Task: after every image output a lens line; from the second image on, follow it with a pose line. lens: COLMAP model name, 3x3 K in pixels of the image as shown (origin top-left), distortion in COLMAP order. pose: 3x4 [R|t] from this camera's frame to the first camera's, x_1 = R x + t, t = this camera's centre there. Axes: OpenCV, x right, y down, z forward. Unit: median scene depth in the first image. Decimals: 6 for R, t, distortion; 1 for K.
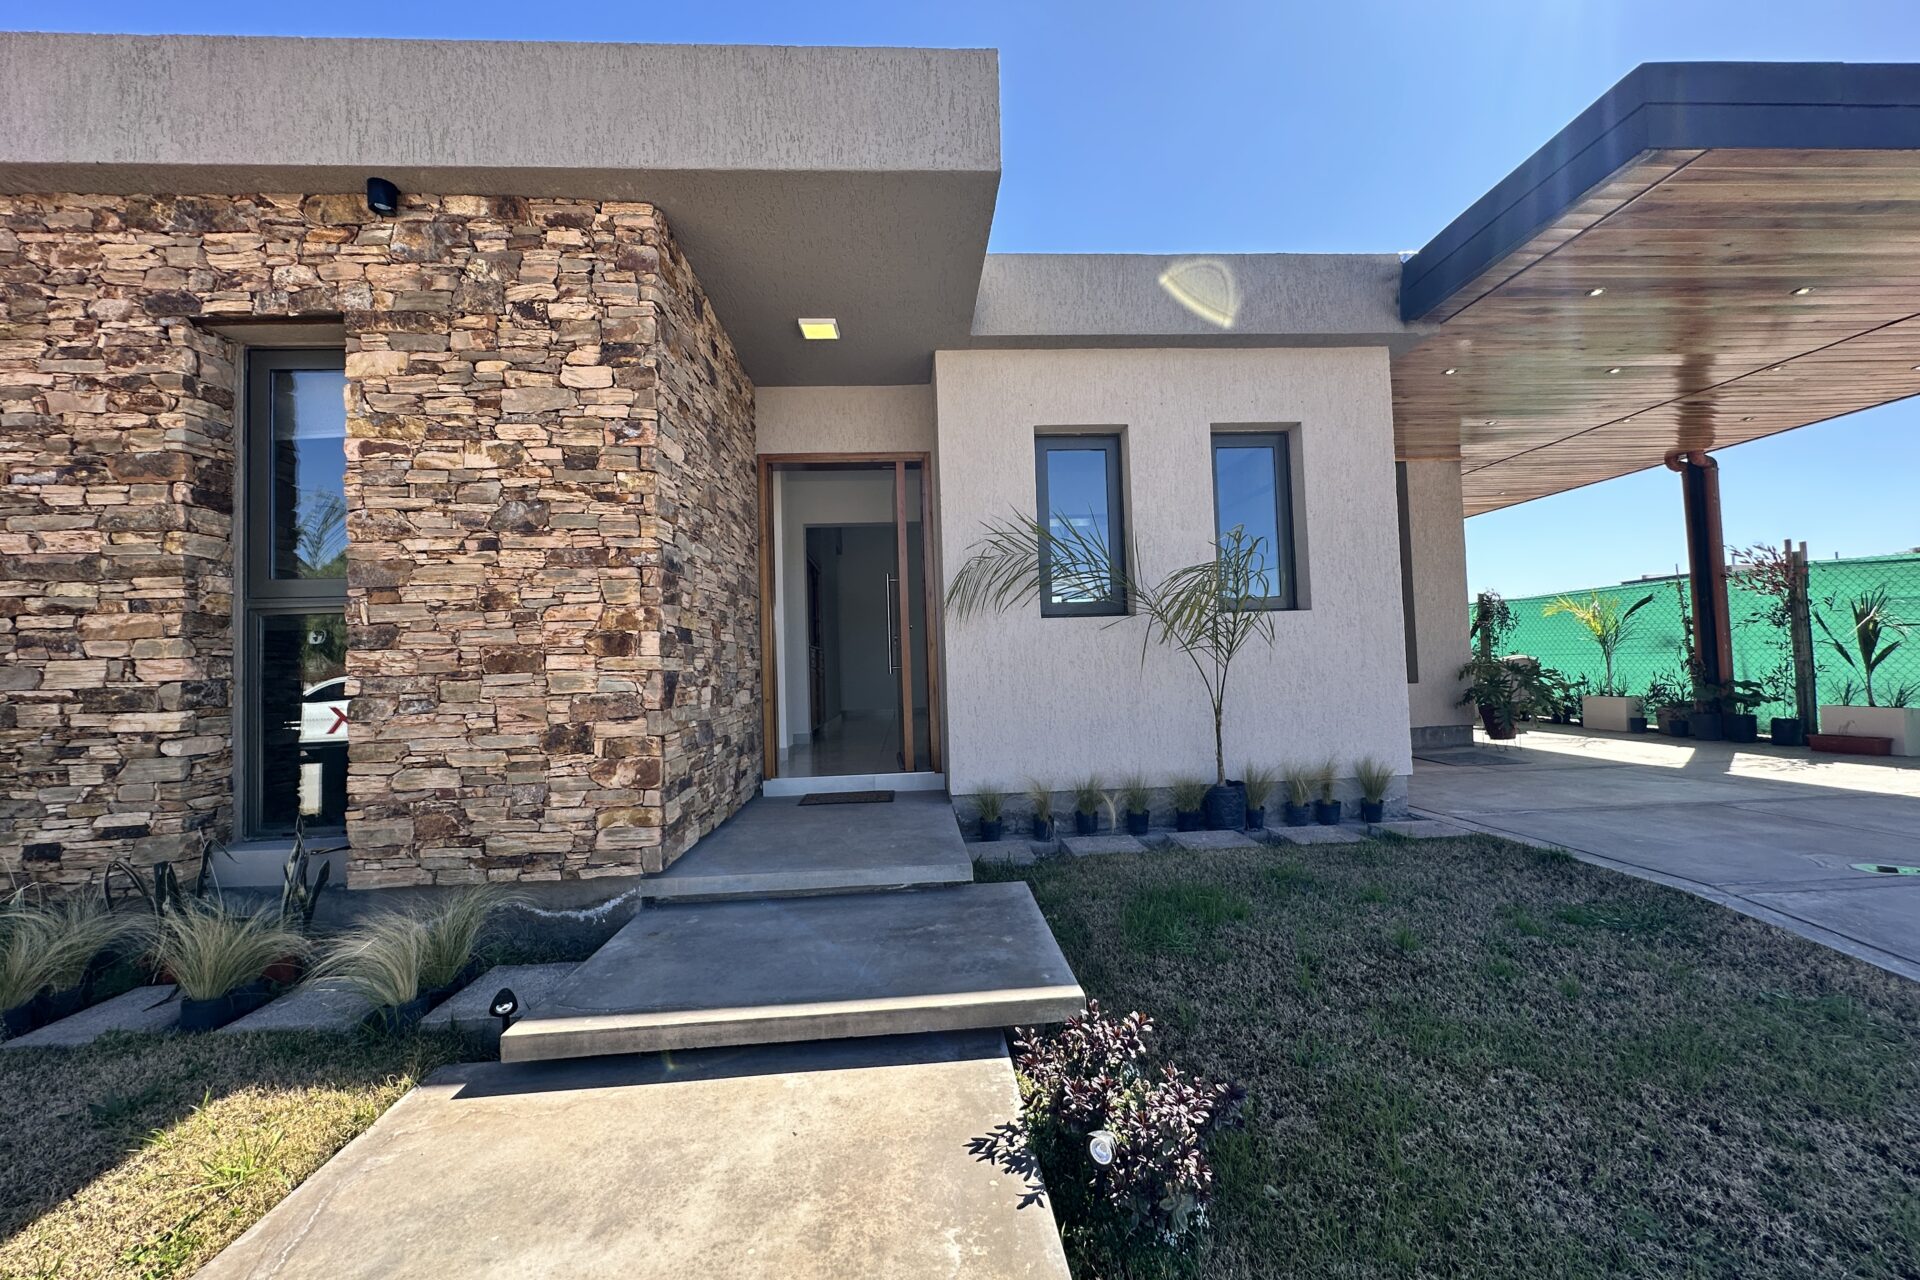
lens RADIAL K [[765.1, 0, 957.5], [0, 765.1, 638.6], [0, 0, 1]] dist [-0.003059, 0.000242]
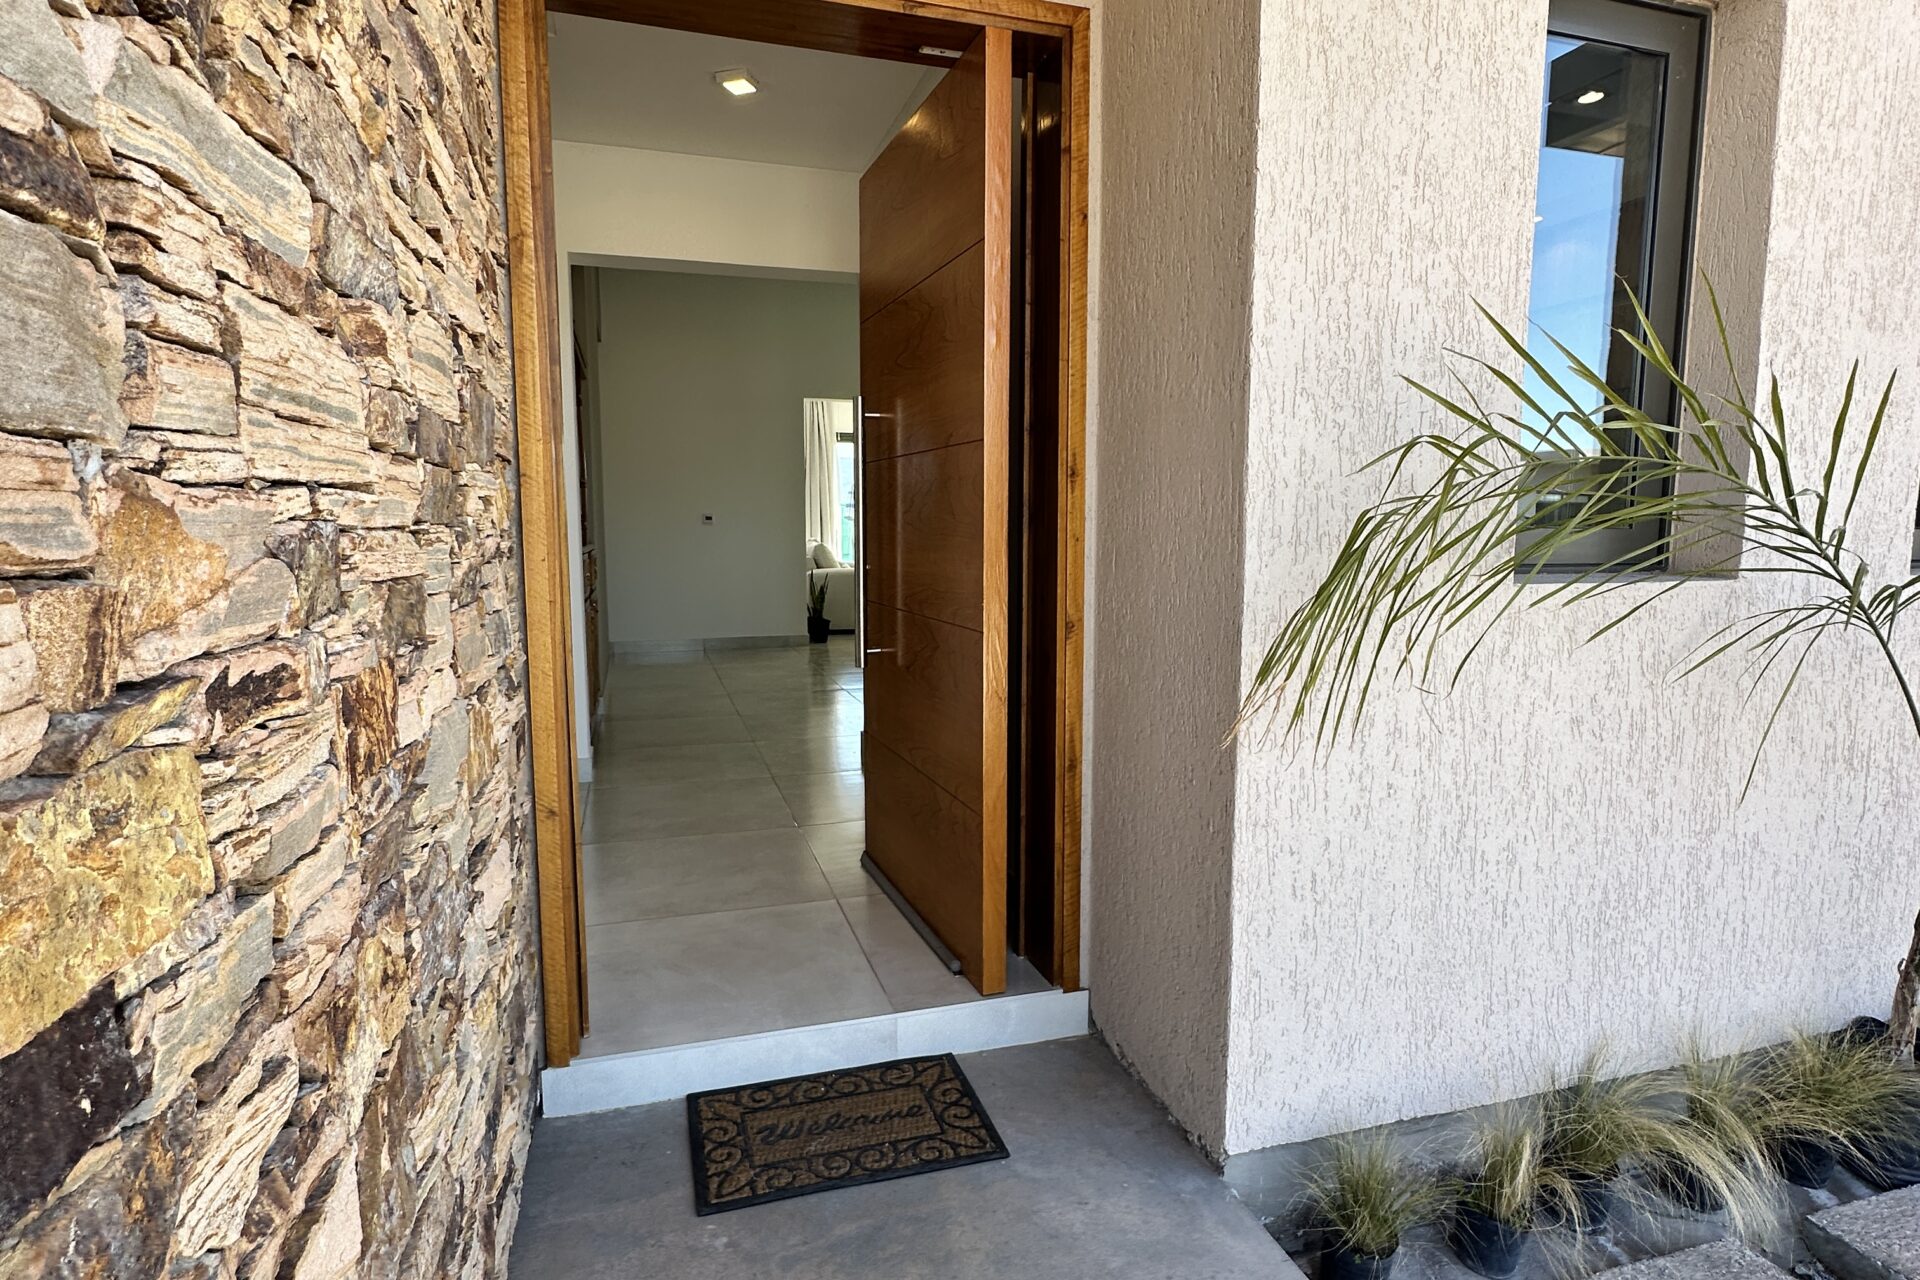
lens RADIAL K [[1027.6, 0, 955.0], [0, 1027.6, 644.4], [0, 0, 1]] dist [0.005692, -0.002087]
pose [[0.972825, 0.006303, 0.231454, -0.319654], [-0.040854, 0.988619, 0.144791, -0.082498], [-0.227907, -0.150312, 0.962011, 0.995649]]
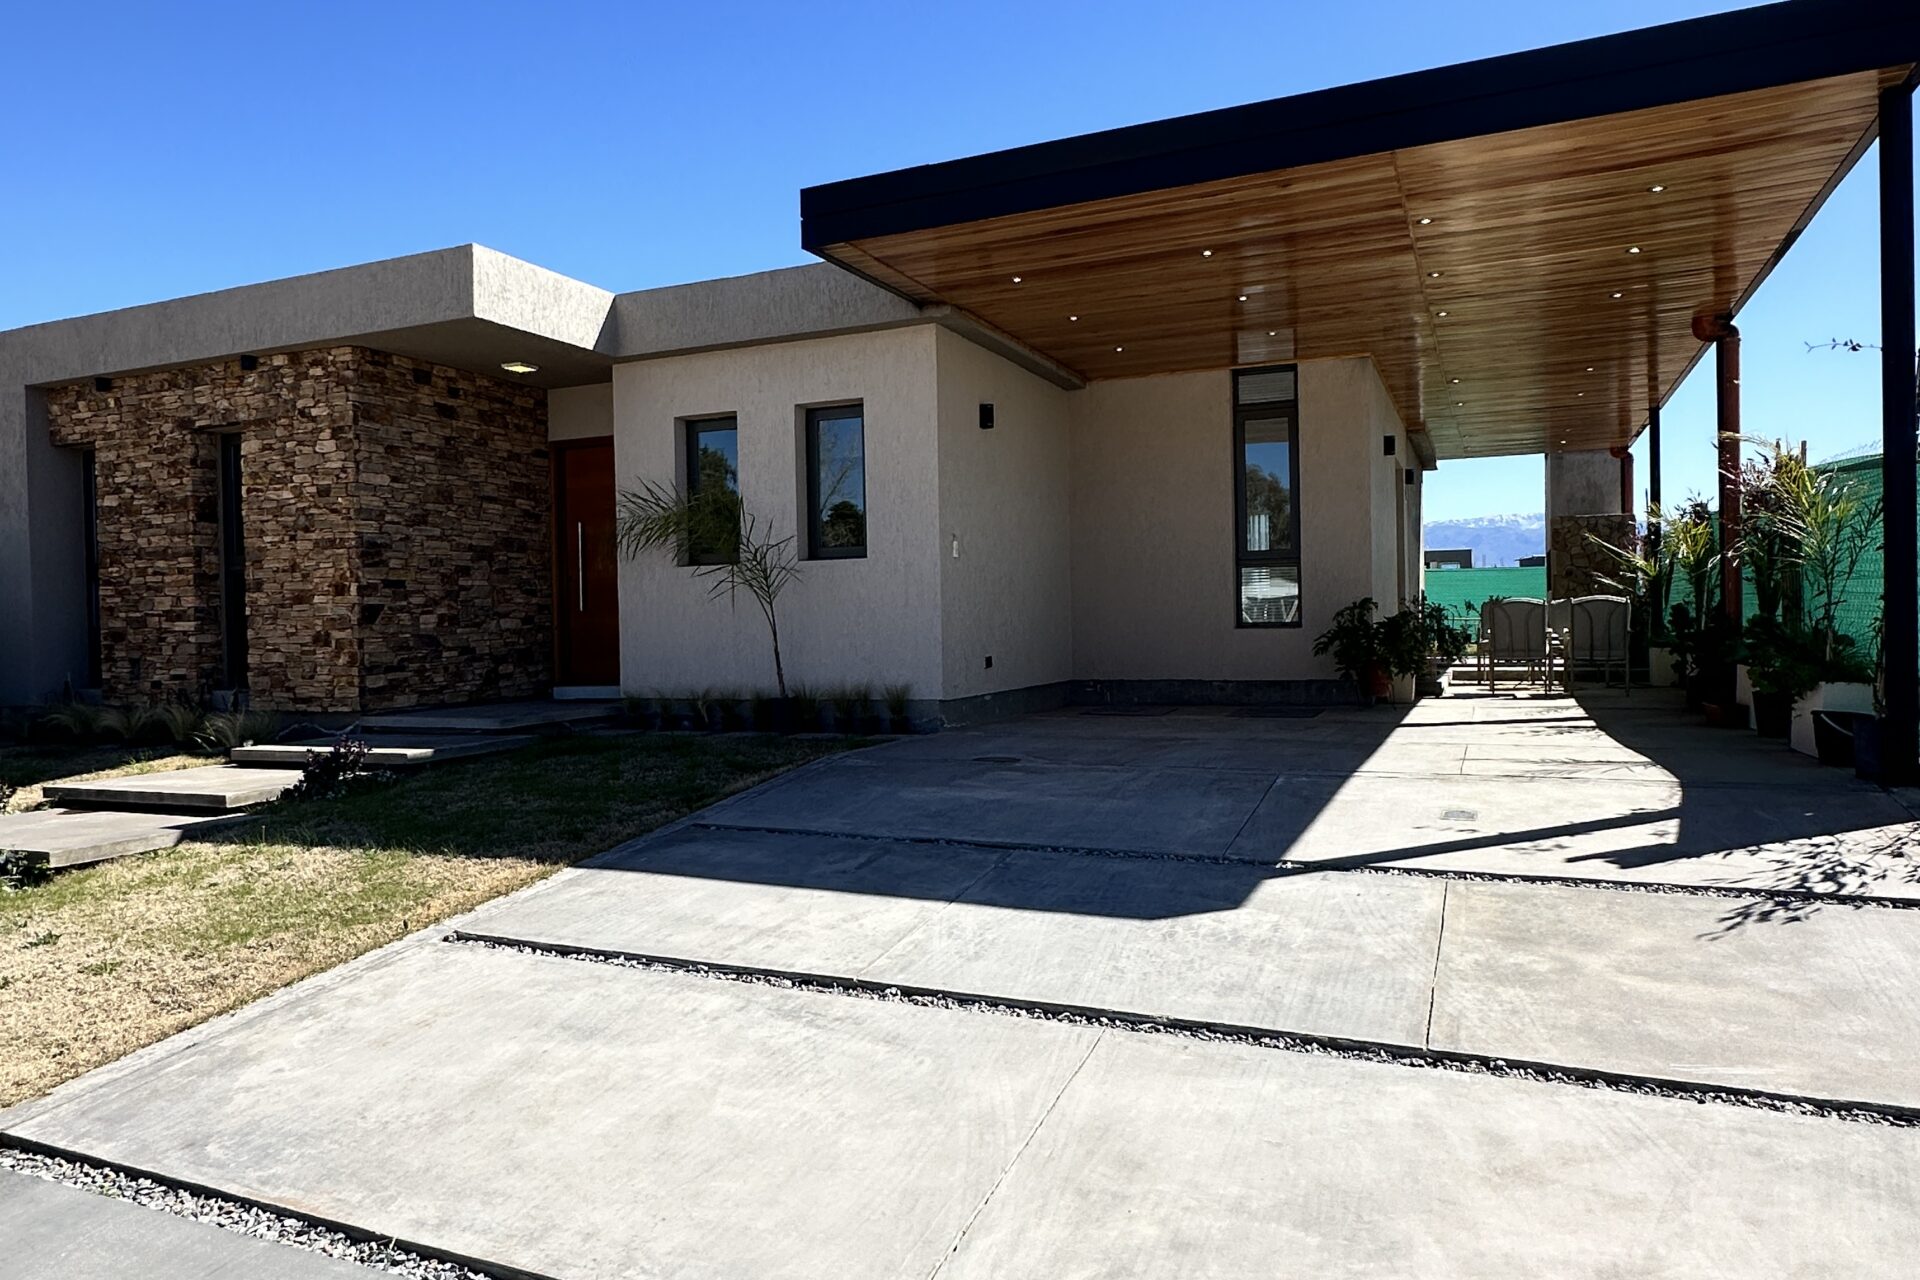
lens RADIAL K [[1237.8, 0, 959.1], [0, 1237.8, 640.4], [0, 0, 1]] dist [-0.018212, 0.000769]
pose [[0.893389, 0.021968, -0.448746, 2.296312], [0.008073, 0.997858, 0.064921, -0.052990], [0.449211, -0.061623, 0.891298, -1.034168]]
